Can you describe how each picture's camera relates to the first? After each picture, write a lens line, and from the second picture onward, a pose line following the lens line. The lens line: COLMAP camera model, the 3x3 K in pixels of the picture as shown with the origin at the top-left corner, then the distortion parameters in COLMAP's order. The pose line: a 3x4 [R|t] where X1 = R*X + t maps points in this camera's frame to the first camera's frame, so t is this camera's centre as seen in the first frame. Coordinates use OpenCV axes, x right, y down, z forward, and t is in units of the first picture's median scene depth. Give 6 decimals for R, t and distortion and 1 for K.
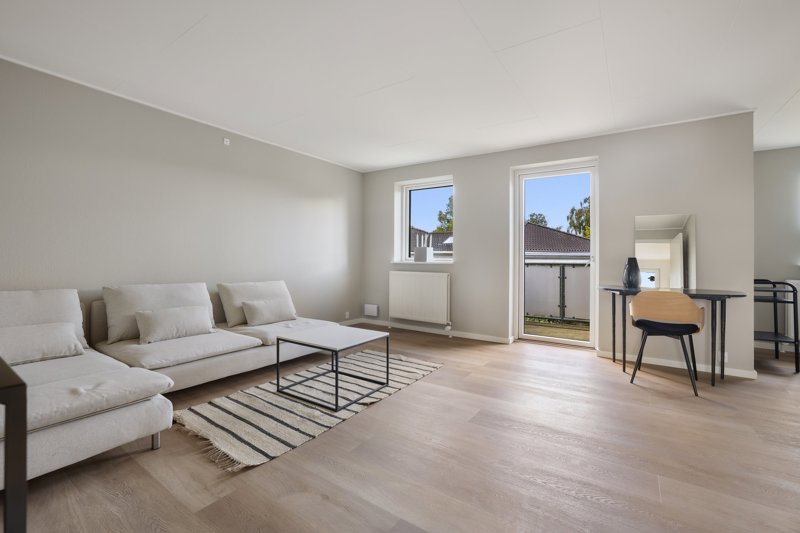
lens RADIAL K [[351.0, 0, 391.8], [0, 351.0, 257.6], [0, 0, 1]] dist [-0.029429, 0.000513]
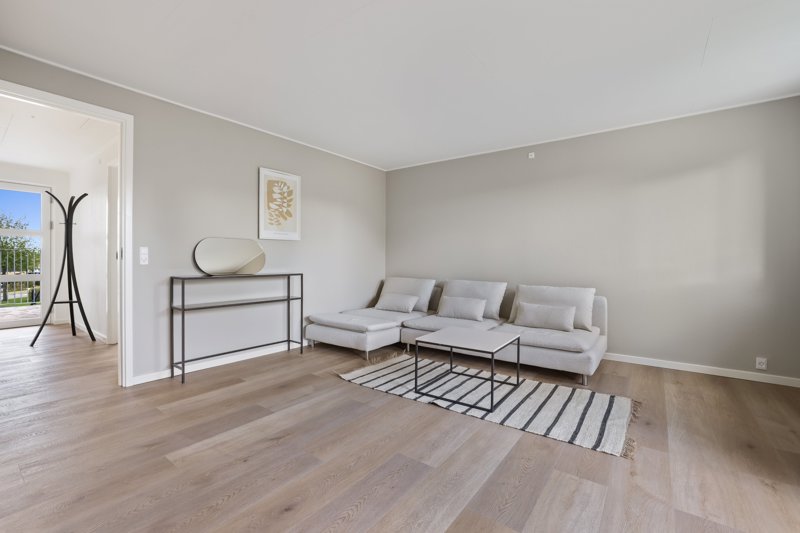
lens RADIAL K [[351.0, 0, 391.8], [0, 351.0, 257.6], [0, 0, 1]] dist [-0.029429, 0.000513]
pose [[-0.037794, -0.013734, -0.999191, 0.603681], [-0.005124, 0.999895, -0.013550, 0.005468], [0.999272, 0.004607, -0.037860, 0.572954]]
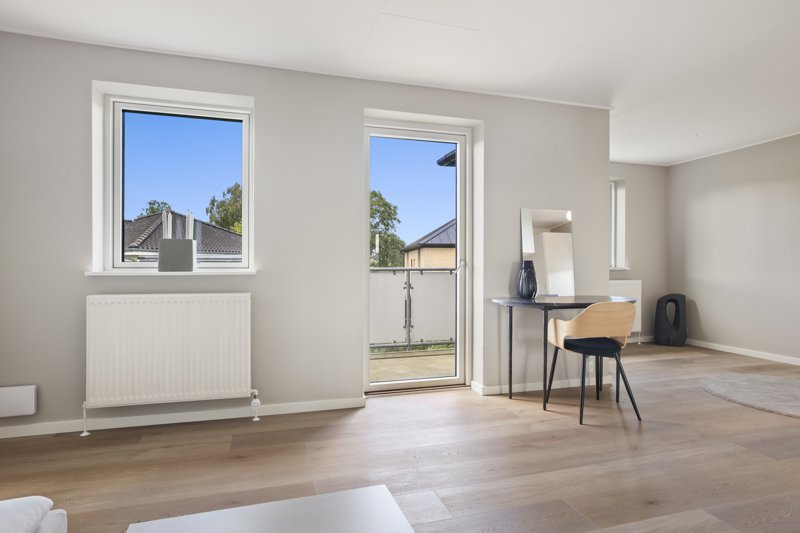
lens RADIAL K [[445.4, 0, 387.2], [0, 445.4, 269.3], [0, 0, 1]] dist [-0.000904, 0.000097]
pose [[0.620152, -0.017072, 0.784296, -0.252654], [0.002868, 0.999806, 0.019495, -0.002083], [-0.784477, -0.009840, 0.620080, 0.531198]]
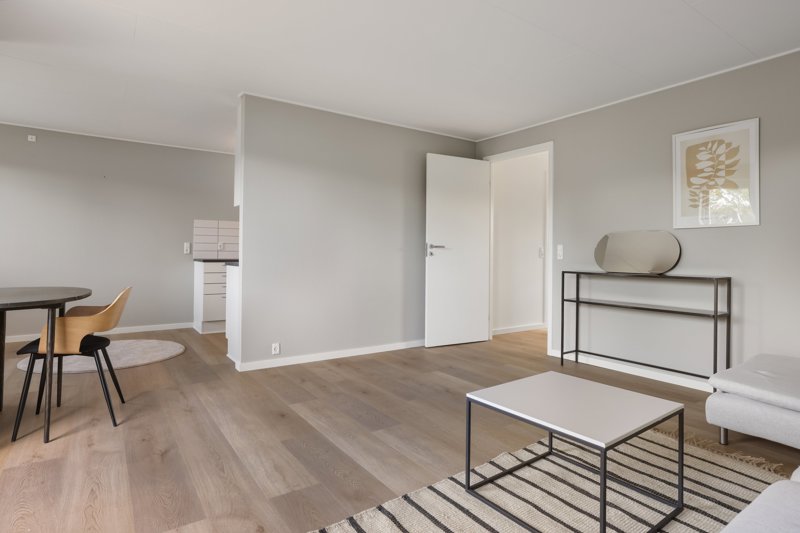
lens RADIAL K [[434.5, 0, 400.4], [0, 434.5, 251.4], [0, 0, 1]] dist [-0.016267, 0.000201]
pose [[-0.942545, -0.016808, 0.333657, -0.094312], [-0.017716, 0.999843, 0.000322, -0.000425], [-0.333610, -0.005607, -0.942695, 1.202663]]
